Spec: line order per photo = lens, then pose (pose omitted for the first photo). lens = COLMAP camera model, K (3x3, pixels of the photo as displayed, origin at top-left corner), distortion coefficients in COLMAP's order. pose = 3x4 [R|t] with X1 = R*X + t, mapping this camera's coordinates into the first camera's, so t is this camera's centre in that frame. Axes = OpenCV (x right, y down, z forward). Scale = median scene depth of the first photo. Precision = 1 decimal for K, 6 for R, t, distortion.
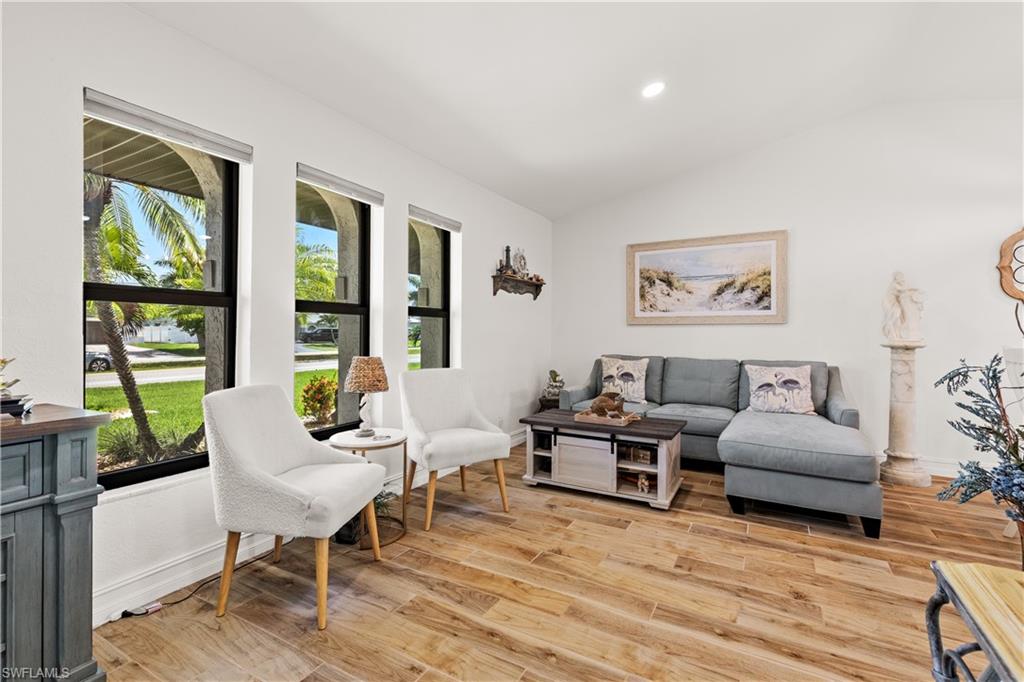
lens RADIAL K [[464.3, 0, 513.5], [0, 464.3, 333.6], [0, 0, 1]] dist [0.009463, -0.003754]
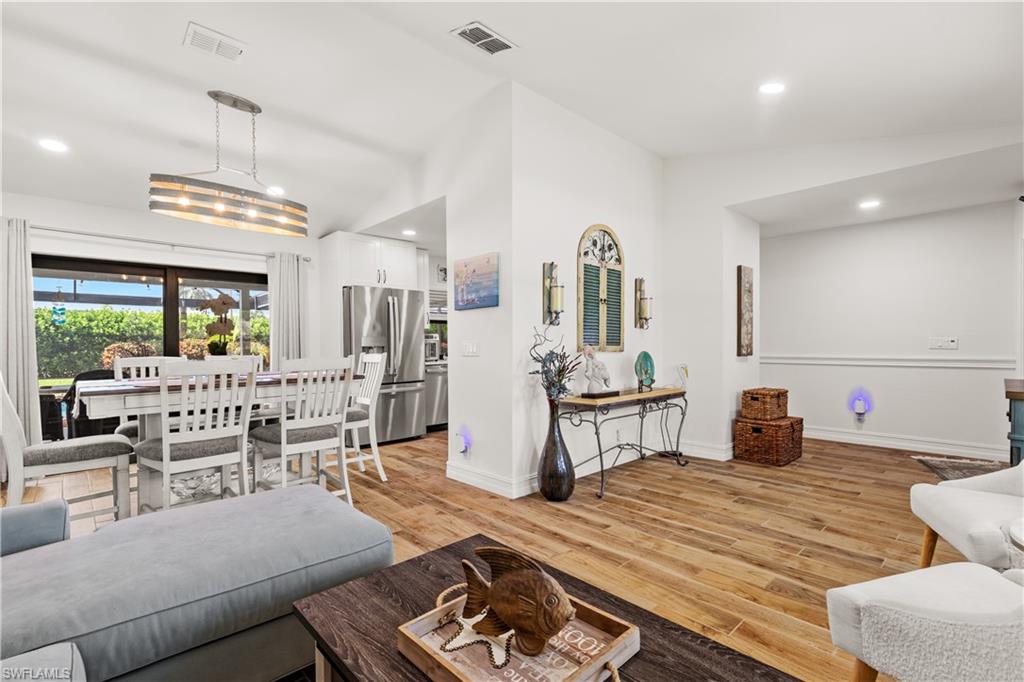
lens RADIAL K [[464.3, 0, 514.4], [0, 464.3, 351.2], [0, 0, 1]] dist [0.009463, -0.003754]
pose [[-0.954815, -0.001106, 0.297200, 0.135446], [0.005302, 0.999771, 0.020753, -0.003594], [-0.297155, 0.021391, -0.954590, 1.442002]]
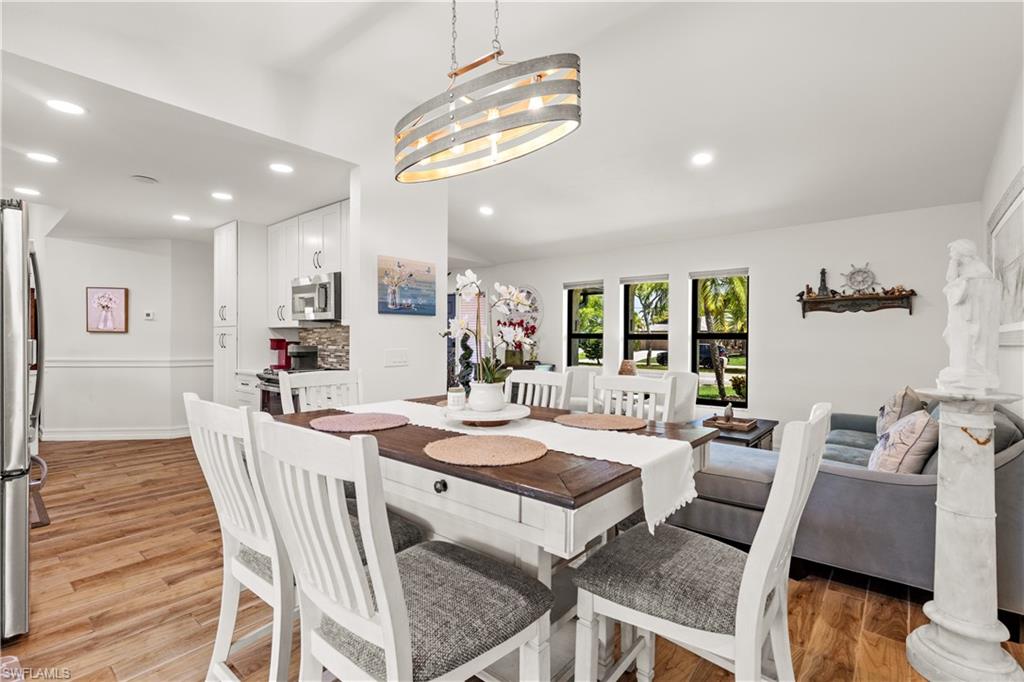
lens RADIAL K [[464.3, 0, 513.7], [0, 464.3, 340.5], [0, 0, 1]] dist [0.009463, -0.003754]
pose [[-0.185588, -0.002222, -0.982625, 1.685134], [-0.011520, 0.999934, -0.000086, -0.030310], [0.982560, 0.011304, -0.185602, 0.766483]]
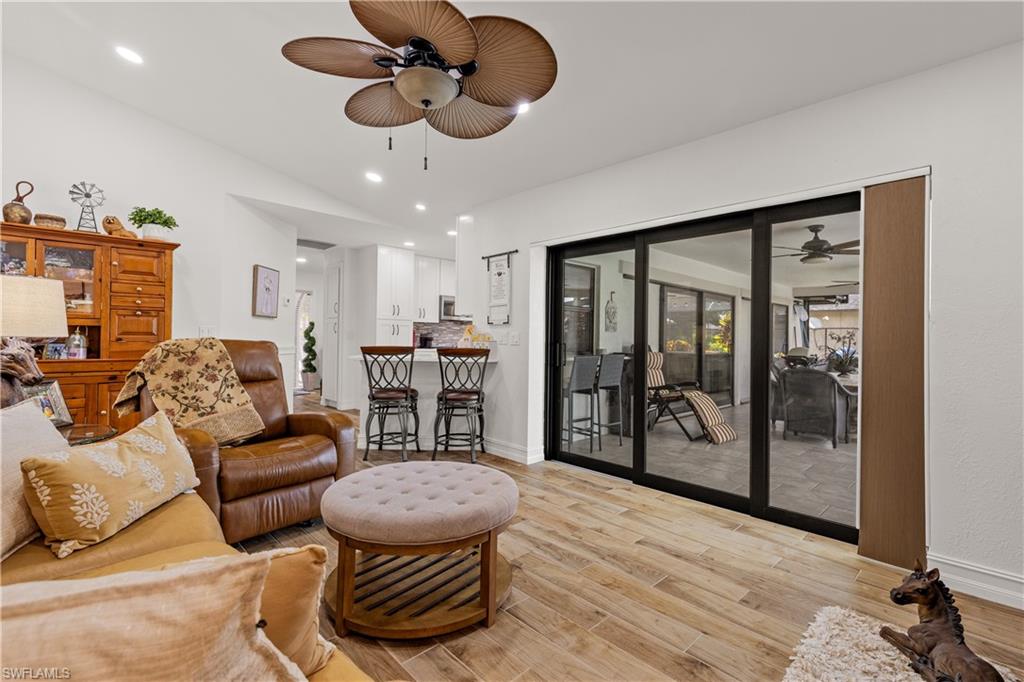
lens RADIAL K [[464.3, 0, 513.7], [0, 464.3, 334.9], [0, 0, 1]] dist [0.009463, -0.003754]
pose [[0.955440, 0.008387, -0.295067, 1.501002], [-0.013030, 0.999820, -0.013772, 0.031296], [0.294898, 0.017003, 0.955377, -2.531146]]
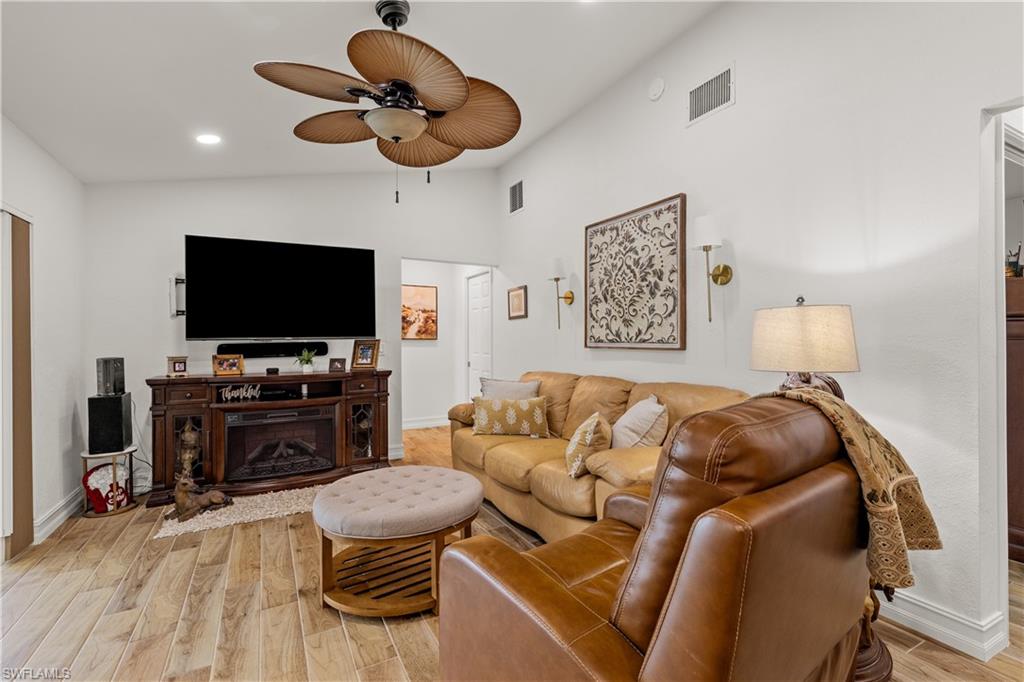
lens RADIAL K [[464.3, 0, 518.6], [0, 464.3, 340.4], [0, 0, 1]] dist [0.009463, -0.003754]
pose [[-0.849759, 0.000076, 0.527172, 0.594914], [0.004479, 0.999965, 0.007076, -0.012947], [-0.527153, 0.008374, -0.849729, -1.354743]]
